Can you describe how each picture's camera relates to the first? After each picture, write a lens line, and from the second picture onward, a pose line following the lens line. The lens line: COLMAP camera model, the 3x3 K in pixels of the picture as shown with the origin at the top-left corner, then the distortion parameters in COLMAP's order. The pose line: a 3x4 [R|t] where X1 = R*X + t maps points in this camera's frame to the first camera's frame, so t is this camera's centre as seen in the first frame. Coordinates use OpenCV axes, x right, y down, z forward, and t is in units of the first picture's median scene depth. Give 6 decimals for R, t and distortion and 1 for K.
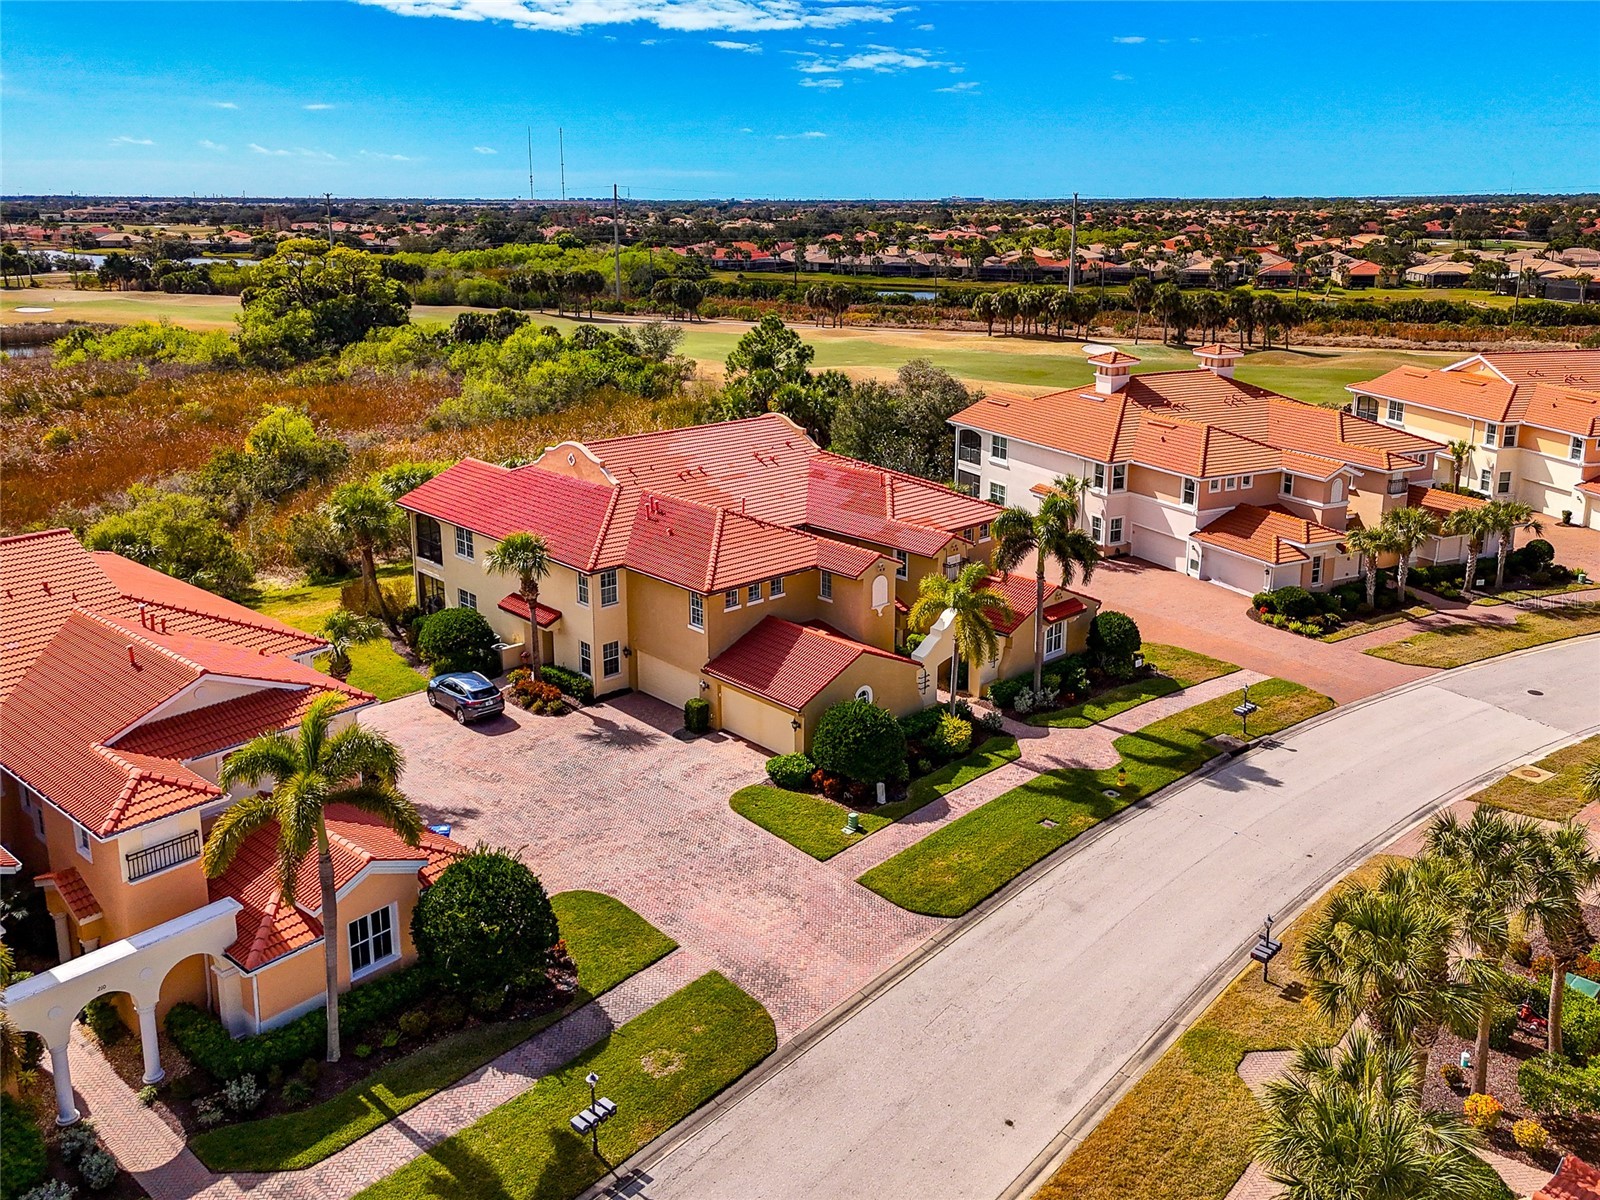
lens RADIAL K [[1282.8, 0, 798.8], [0, 1282.8, 538.4], [0, 0, 1]] dist [0.057306, -0.033094]
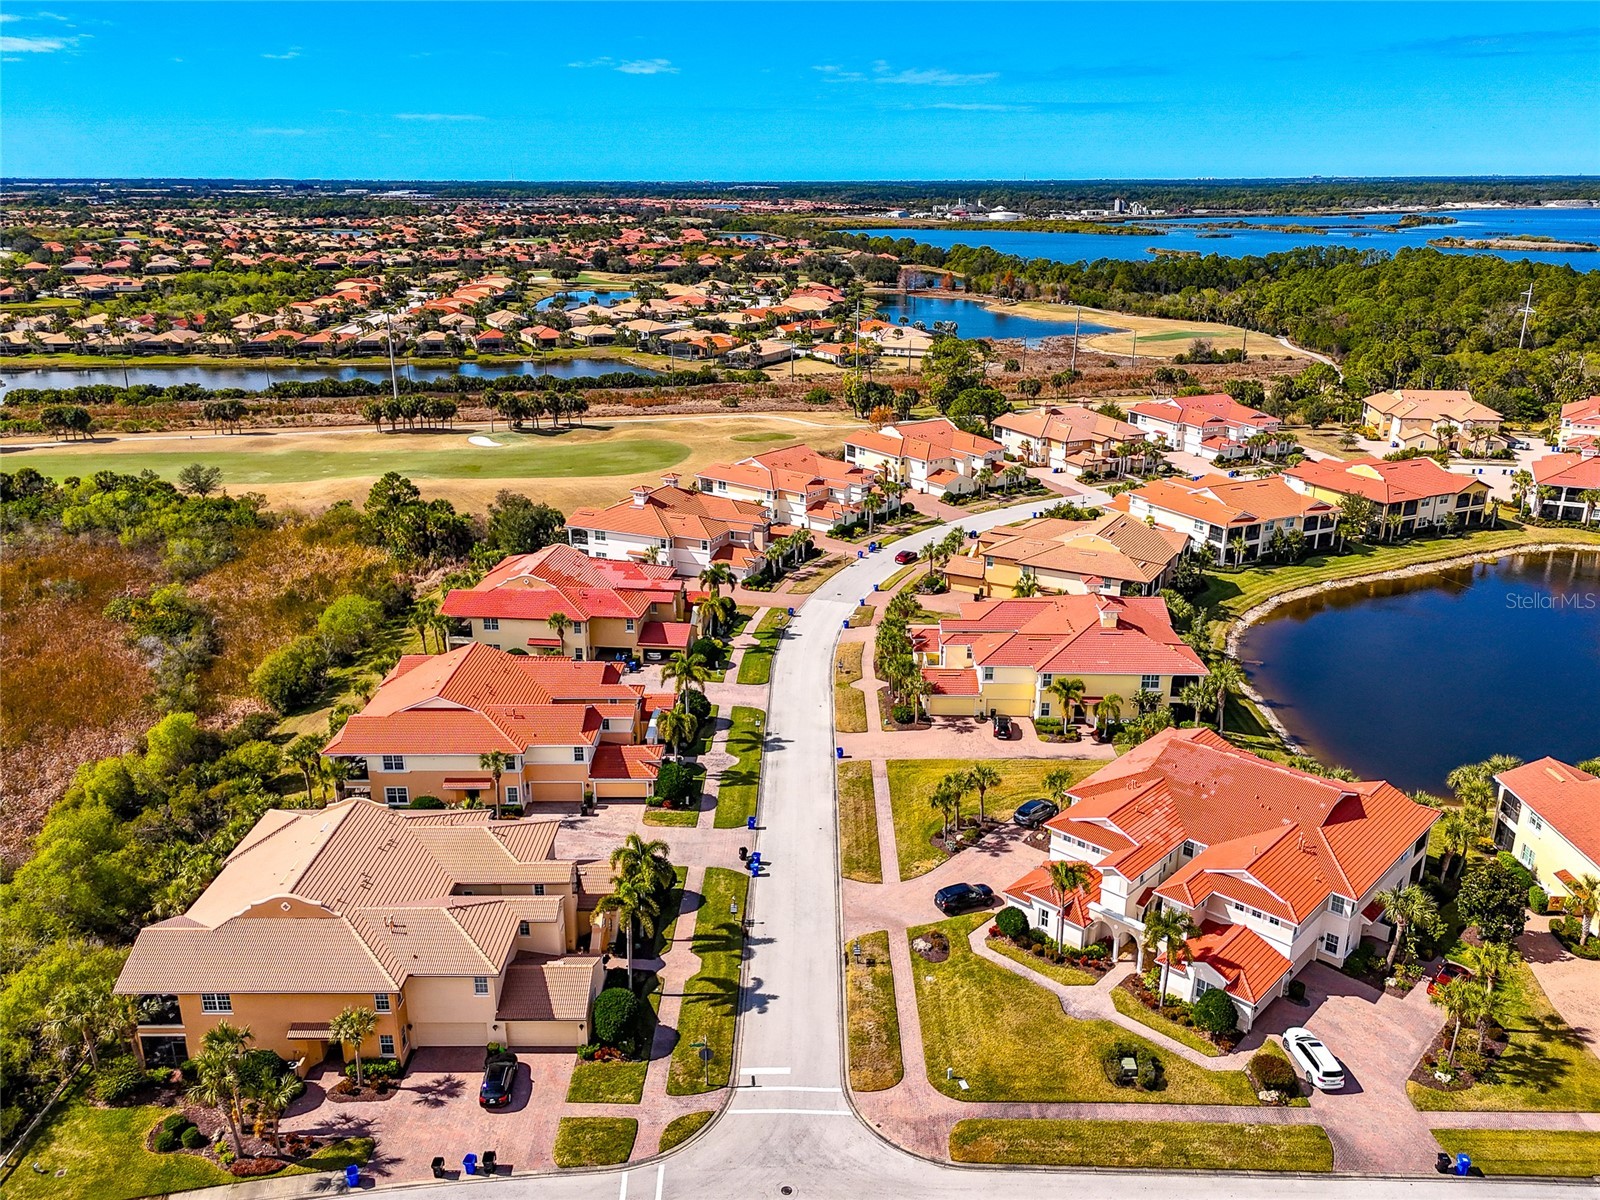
lens RADIAL K [[1235.9, 0, 816.5], [0, 1235.9, 586.9], [0, 0, 1]] dist [0.078829, -0.066394]
pose [[0.756742, -0.198816, 0.622747, -1.501212], [0.163030, 0.979927, 0.114740, -0.281451], [-0.633058, 0.014698, 0.773965, -1.438085]]
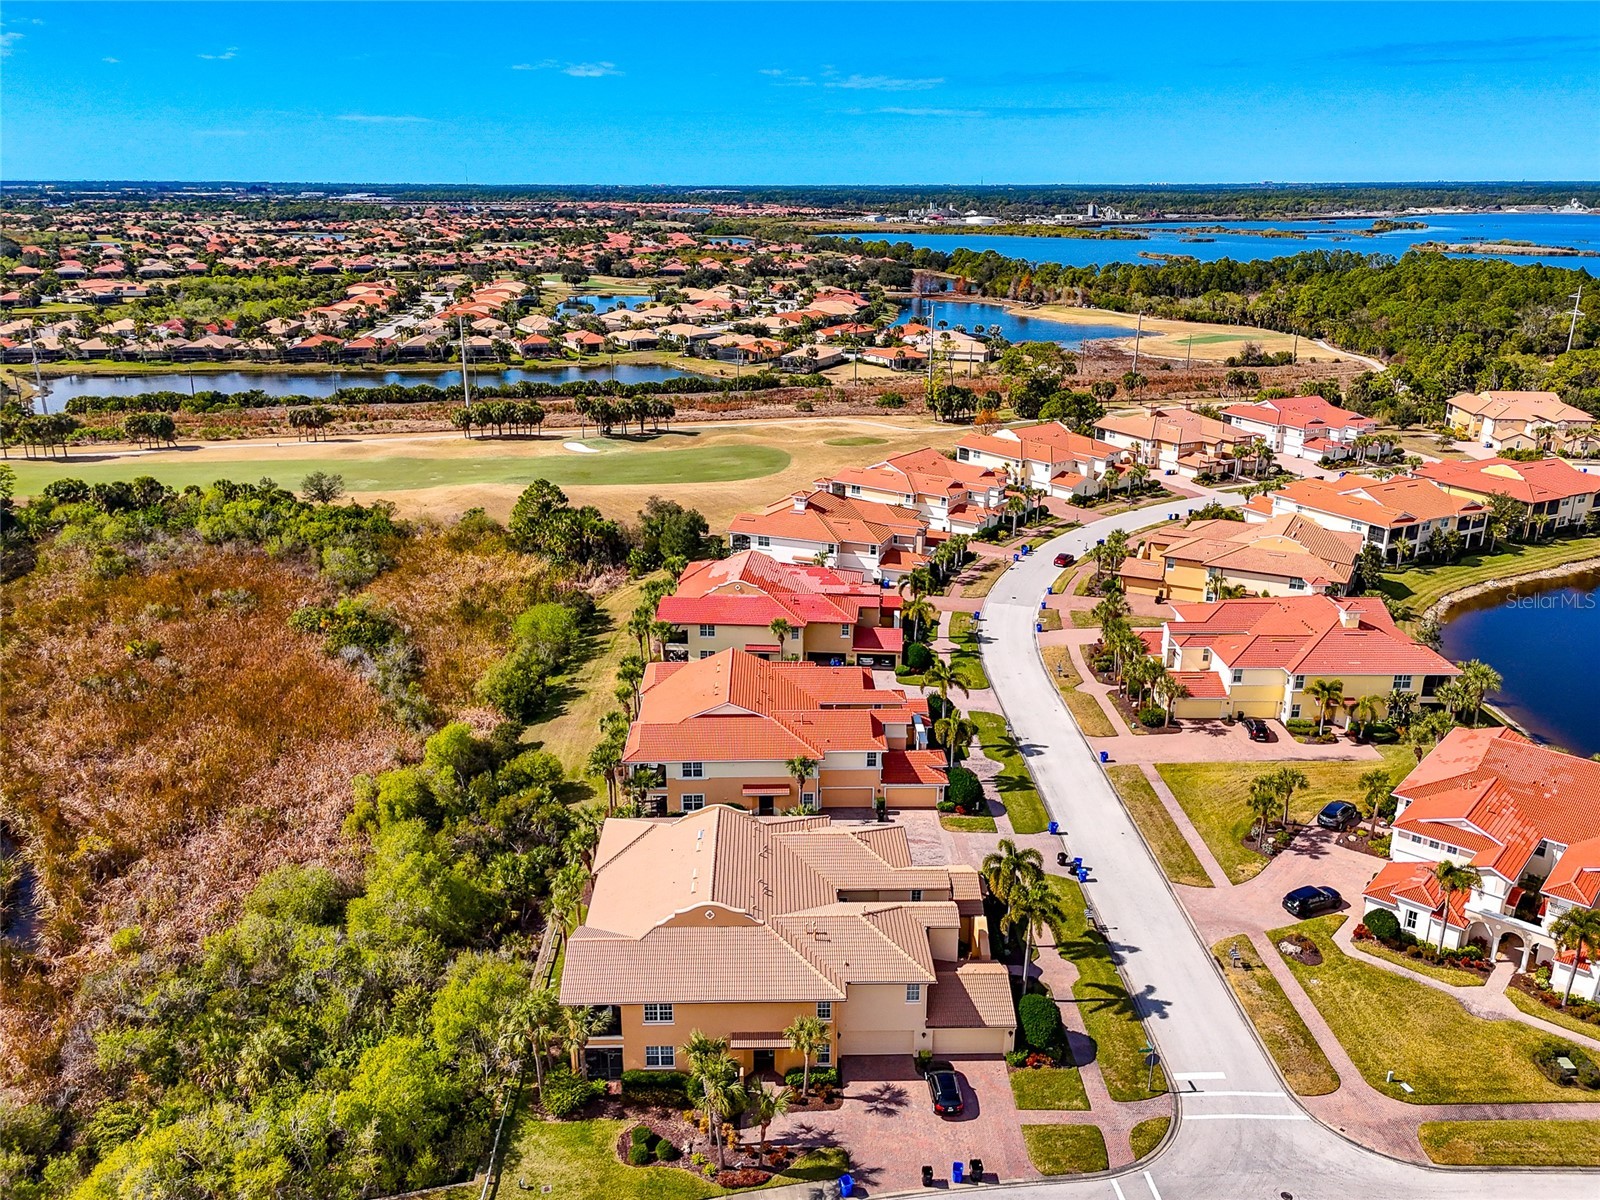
lens RADIAL K [[1235.9, 0, 816.5], [0, 1235.9, 586.9], [0, 0, 1]] dist [0.078829, -0.066394]
pose [[0.733575, -0.203563, 0.648405, -1.936456], [0.167802, 0.978800, 0.117446, -0.380499], [-0.658566, 0.022648, 0.752182, -1.056960]]
